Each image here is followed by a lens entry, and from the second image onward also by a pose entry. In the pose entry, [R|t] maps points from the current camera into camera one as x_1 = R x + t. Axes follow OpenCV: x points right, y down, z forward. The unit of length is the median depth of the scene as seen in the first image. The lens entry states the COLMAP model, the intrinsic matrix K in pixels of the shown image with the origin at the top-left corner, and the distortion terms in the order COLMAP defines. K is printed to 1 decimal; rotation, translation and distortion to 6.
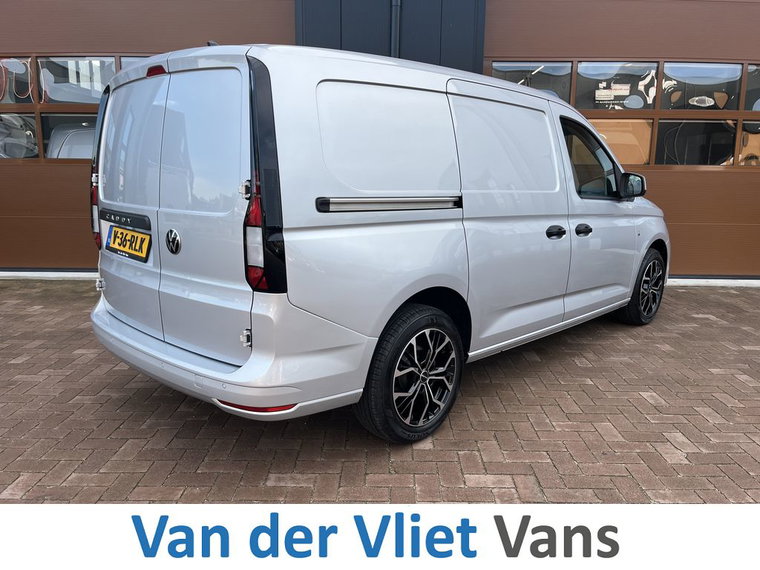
lens RADIAL K [[581.0, 0, 380.0], [0, 581.0, 285.0], [0, 0, 1]] dist [0.067844, -0.092782]
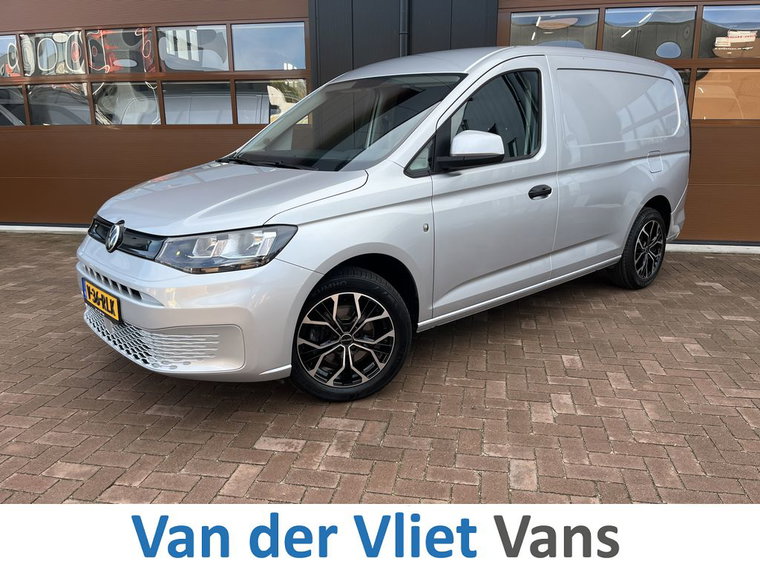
lens RADIAL K [[581.0, 0, 380.0], [0, 581.0, 285.0], [0, 0, 1]] dist [0.067844, -0.092782]
pose [[0.983404, 0.031442, -0.178682, 0.275563], [-0.020520, 0.997825, 0.062651, 0.008971], [0.180263, -0.057945, 0.981910, -0.009969]]
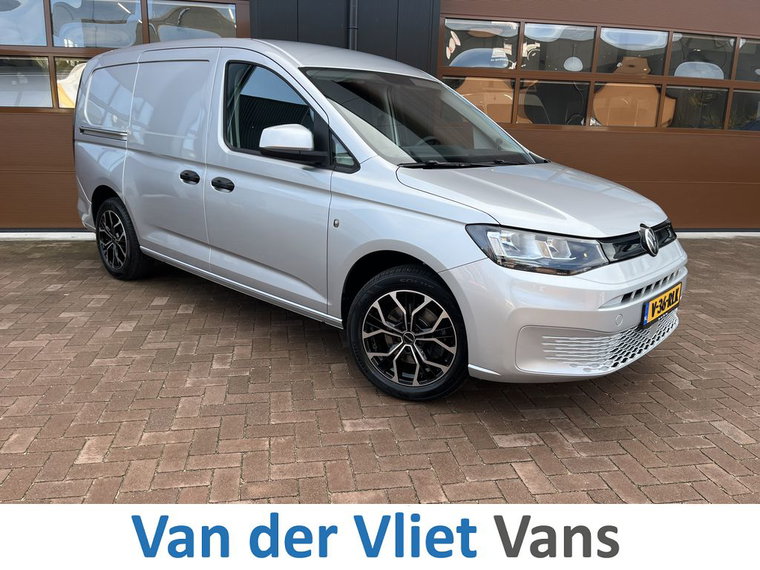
lens RADIAL K [[590.9, 0, 372.7], [0, 590.9, 278.6], [0, 0, 1]] dist [0.022114, -0.004160]
pose [[0.984730, -0.024876, 0.172304, -0.198355], [0.014865, 0.998139, 0.059148, 0.006708], [-0.173455, -0.055683, 0.983266, -0.016060]]
